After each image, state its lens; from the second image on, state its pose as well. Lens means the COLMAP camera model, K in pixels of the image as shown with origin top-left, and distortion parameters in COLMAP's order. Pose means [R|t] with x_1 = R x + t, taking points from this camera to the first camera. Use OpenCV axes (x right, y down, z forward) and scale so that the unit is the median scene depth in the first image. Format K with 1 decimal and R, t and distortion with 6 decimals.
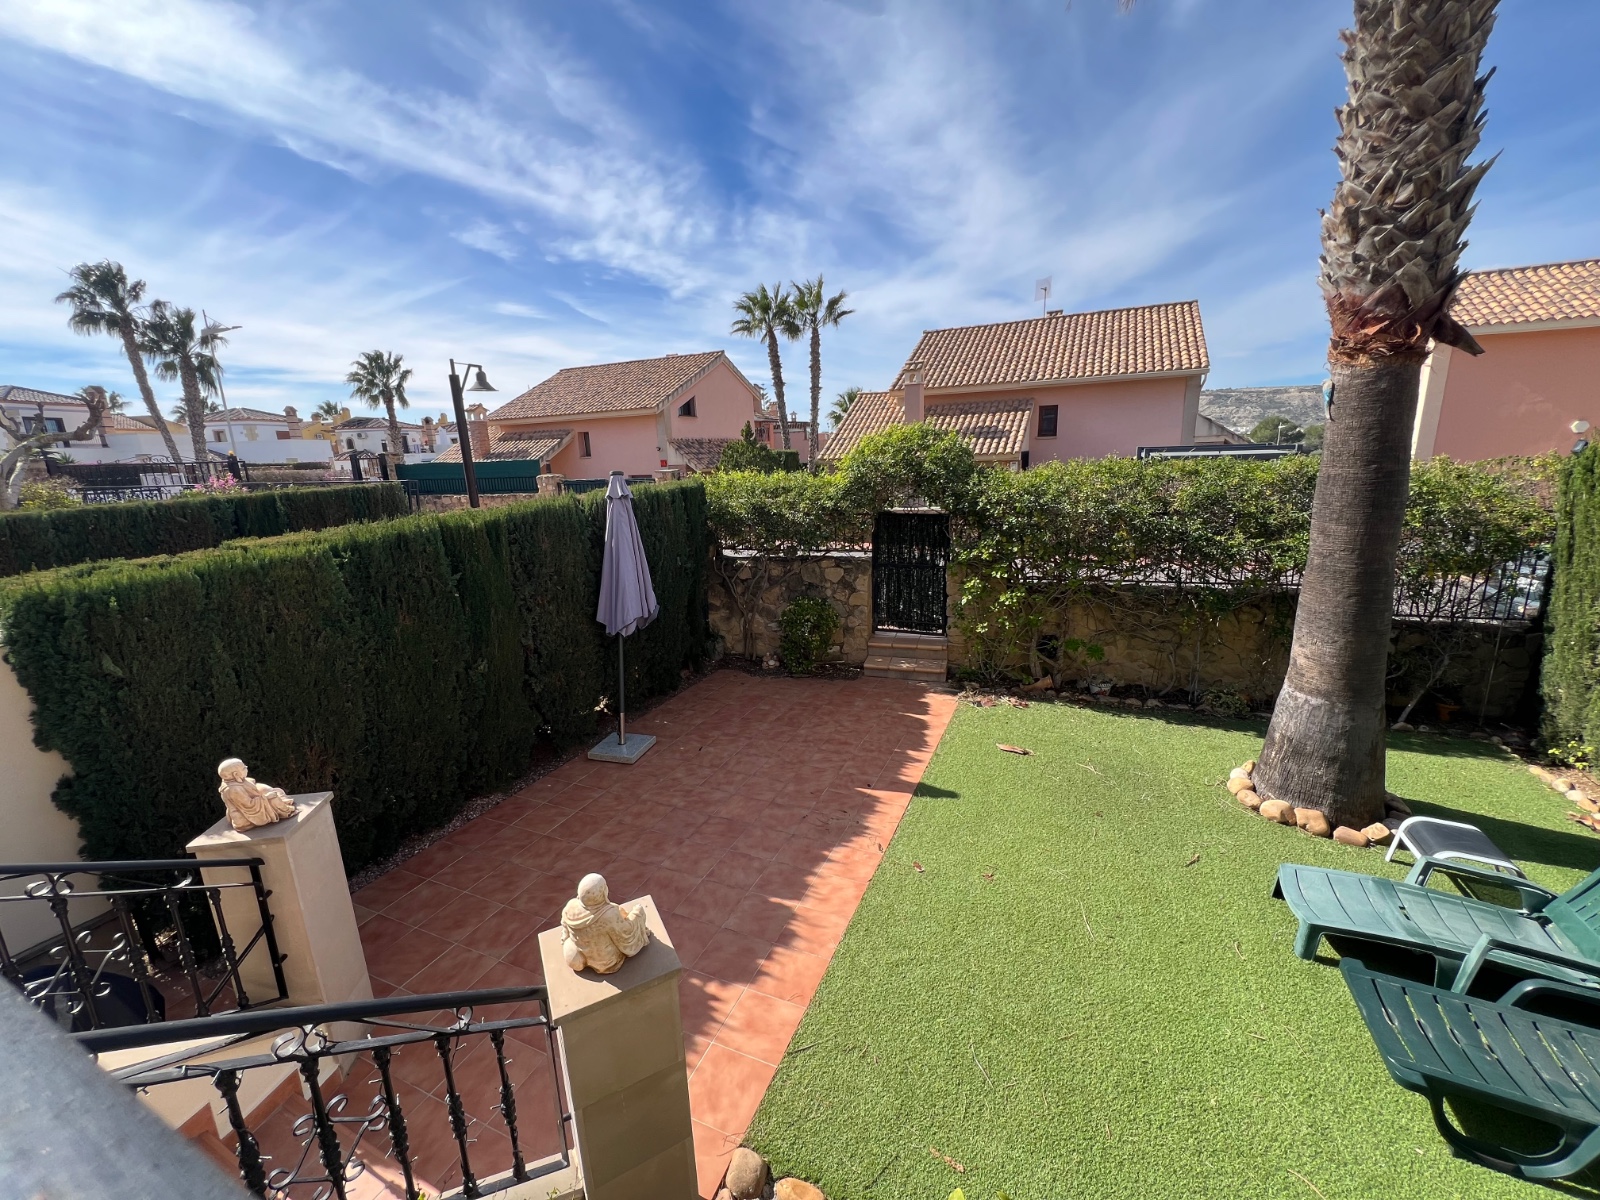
lens RADIAL K [[638.5, 0, 795.4], [0, 638.5, 597.6], [0, 0, 1]] dist [-0.002947, 0.000509]
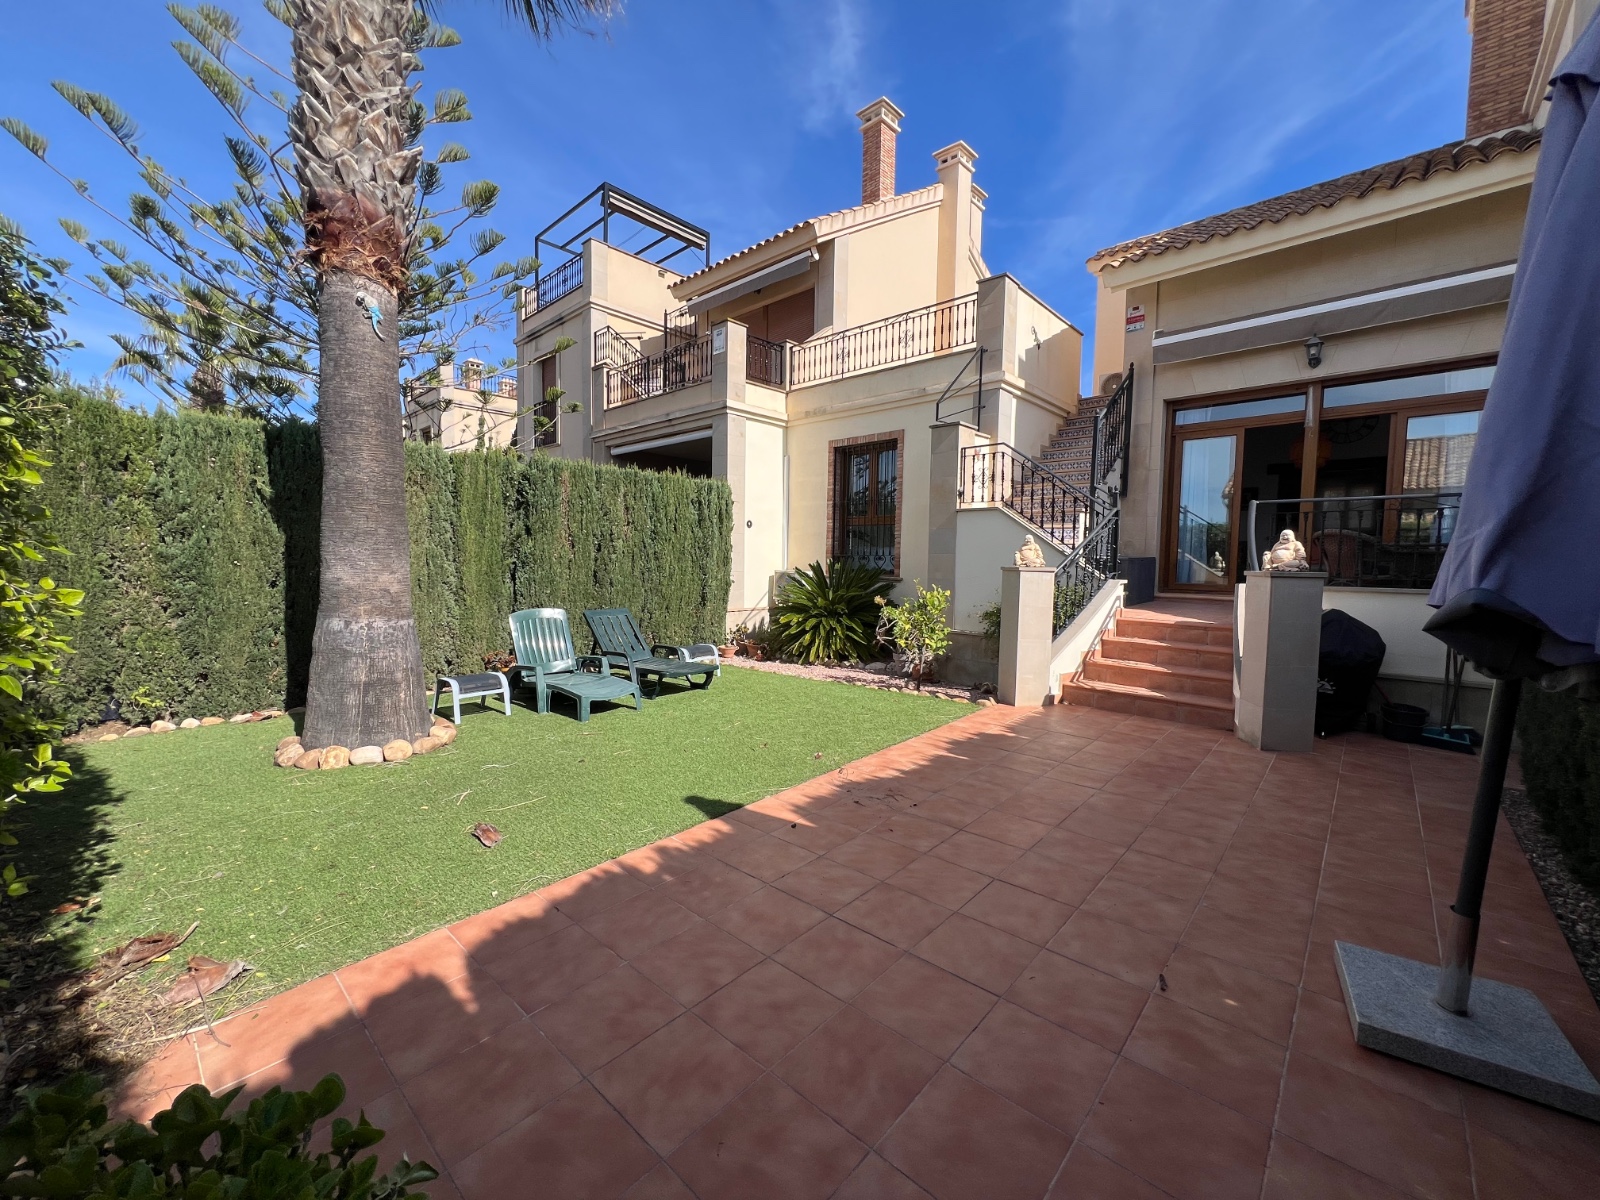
lens RADIAL K [[638.5, 0, 792.5], [0, 638.5, 599.5], [0, 0, 1]] dist [-0.002947, 0.000509]
pose [[-0.945485, 0.001112, 0.325664, -0.061484], [0.092103, 0.960082, 0.264122, -0.053315], [-0.312371, 0.279718, -0.907845, 1.097568]]
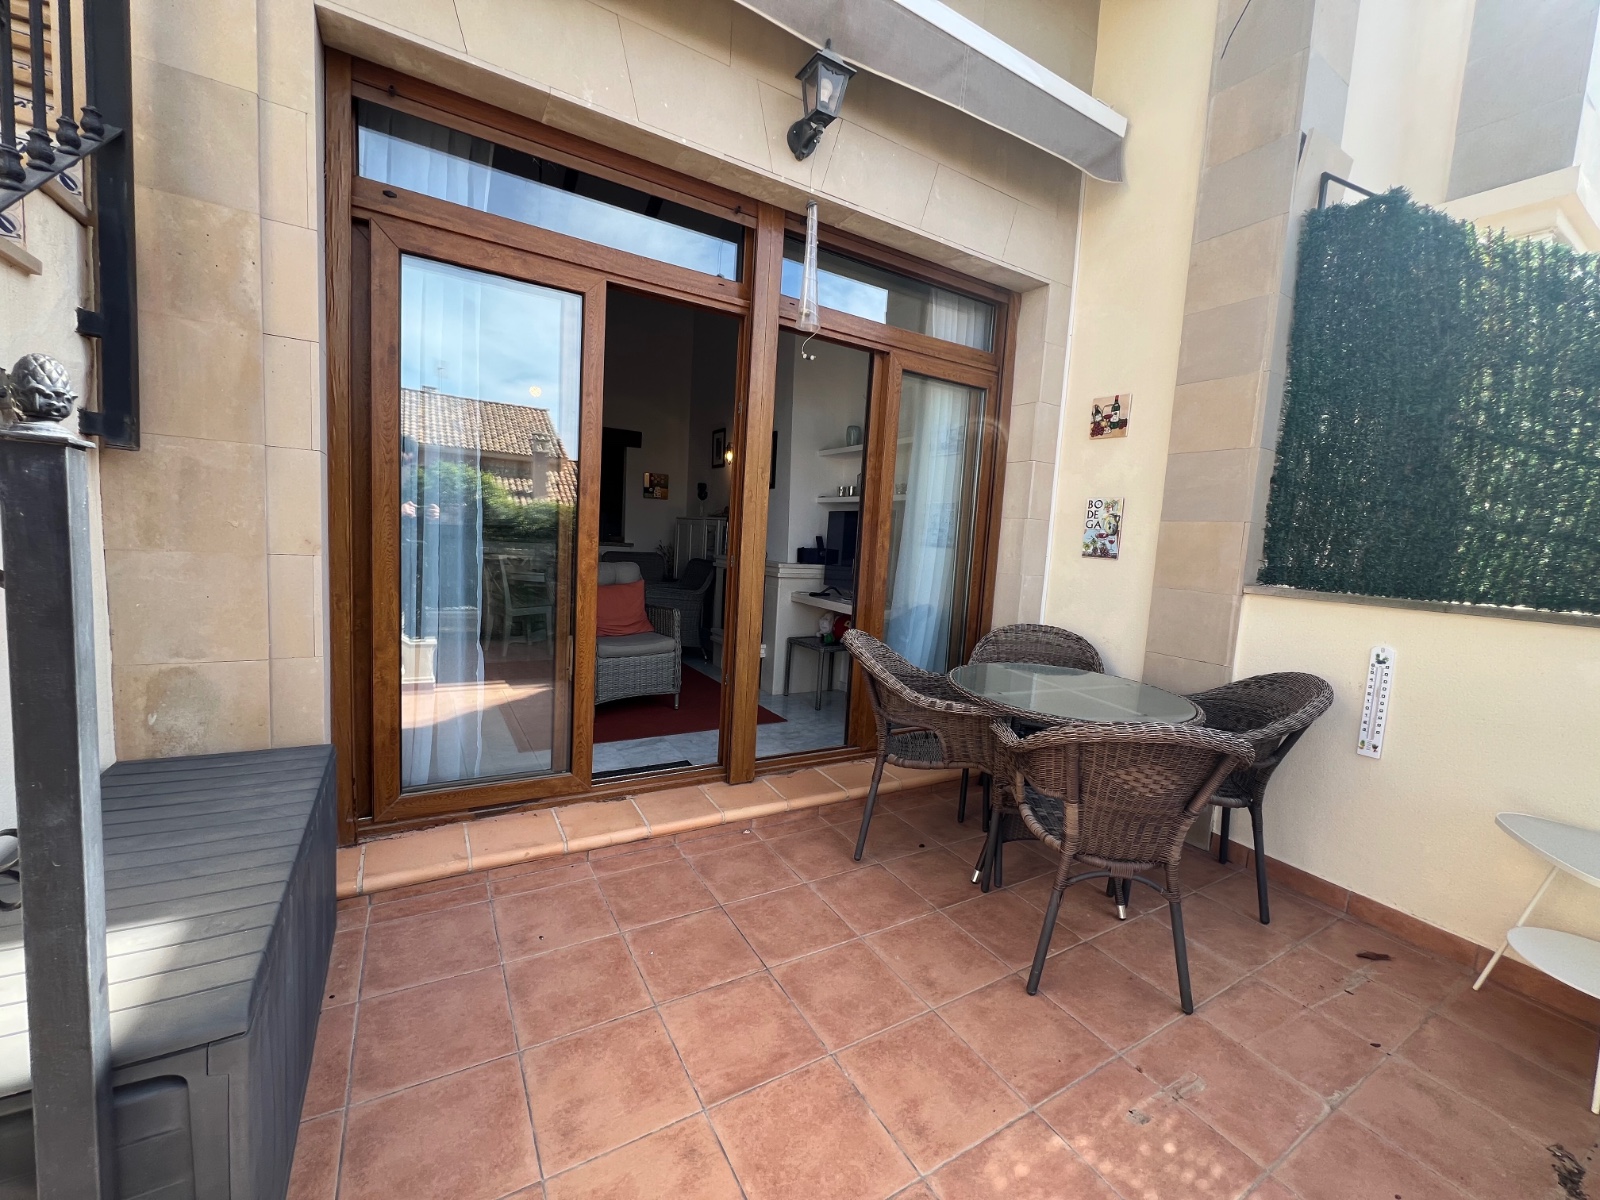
lens RADIAL K [[638.5, 0, 802.0], [0, 638.5, 603.5], [0, 0, 1]] dist [-0.002947, 0.000509]
pose [[-0.563934, 0.084464, -0.821489, -0.204195], [-0.223701, 0.941940, 0.250415, 0.076834], [0.794944, 0.324986, -0.512297, 0.099638]]
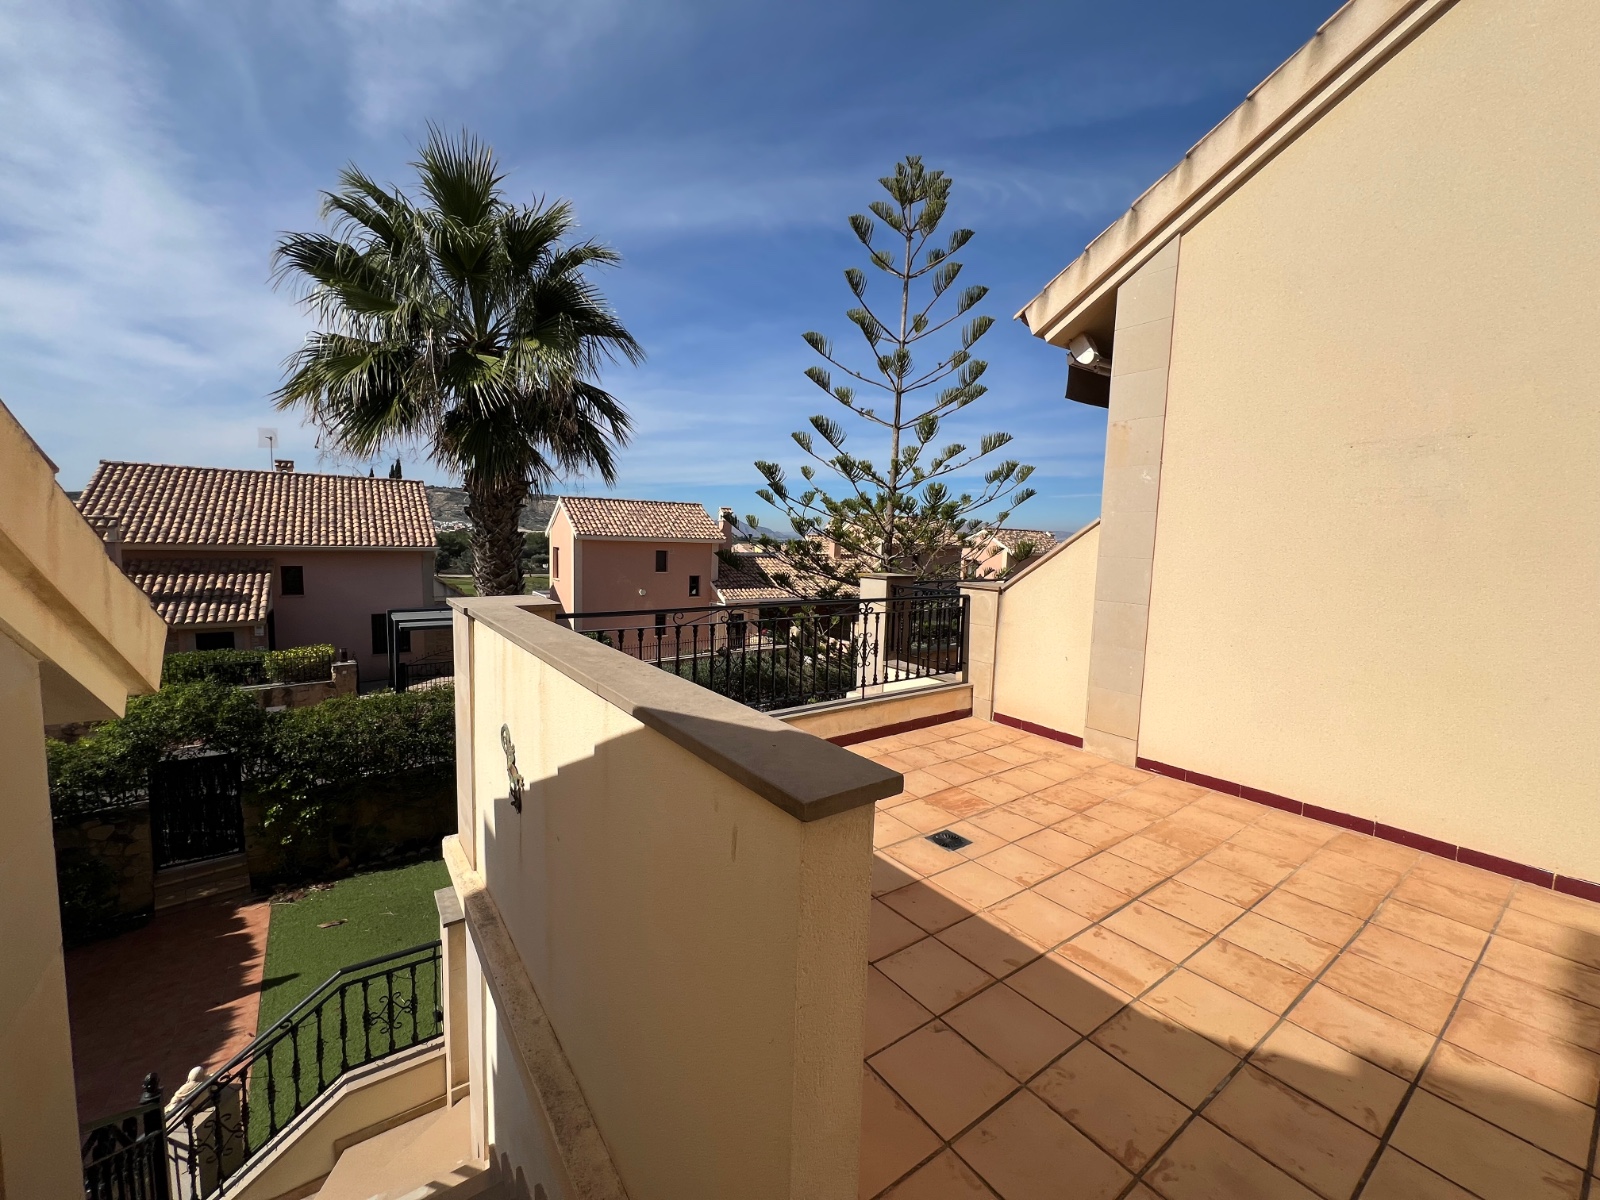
lens RADIAL K [[638.5, 0, 800.1], [0, 638.5, 597.4], [0, 0, 1]] dist [-0.002947, 0.000509]
pose [[0.486791, -0.030936, 0.872970, -0.316884], [0.151580, 0.987203, -0.049540, -0.217476], [-0.860266, 0.156440, 0.485251, -0.612411]]
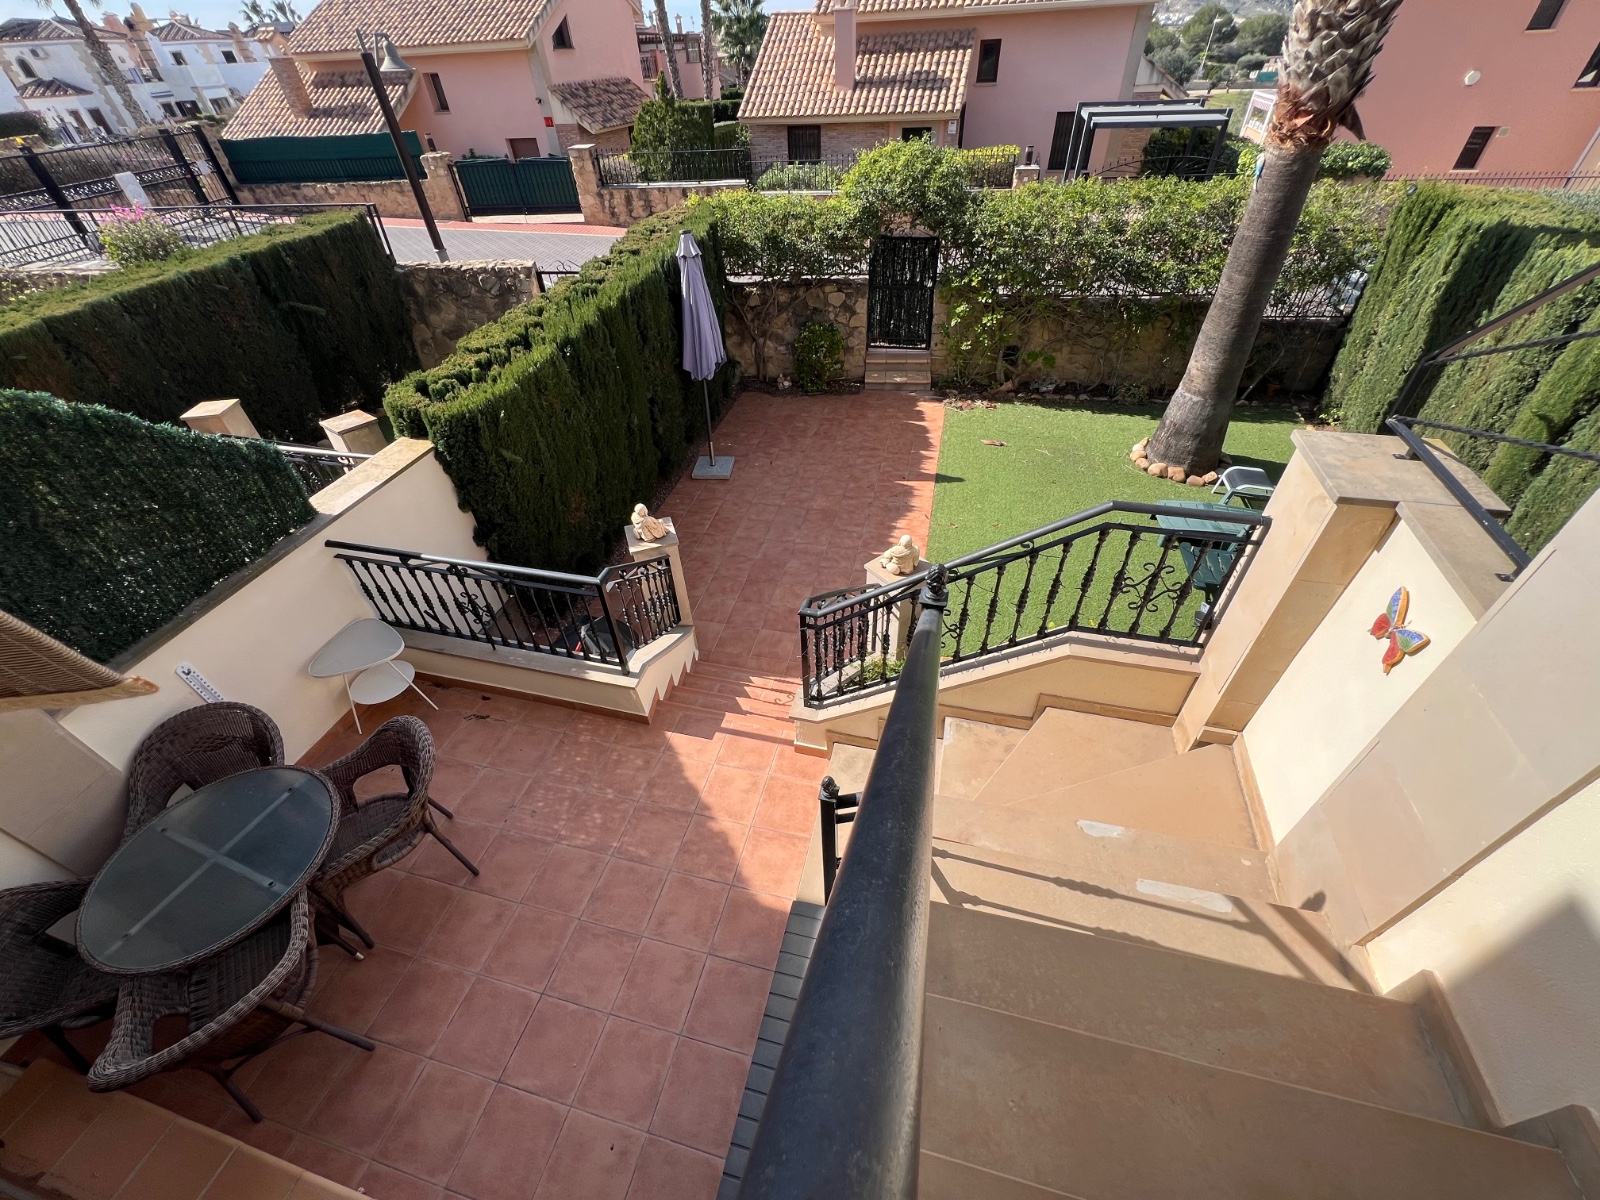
lens RADIAL K [[642.6, 0, 795.7], [0, 642.6, 596.8], [0, 0, 1]] dist [-0.002867, 0.000172]
pose [[0.983283, -0.122031, 0.135139, -0.264127], [0.046095, 0.884836, 0.463617, -0.115132], [-0.176151, -0.449638, 0.875669, -0.264731]]
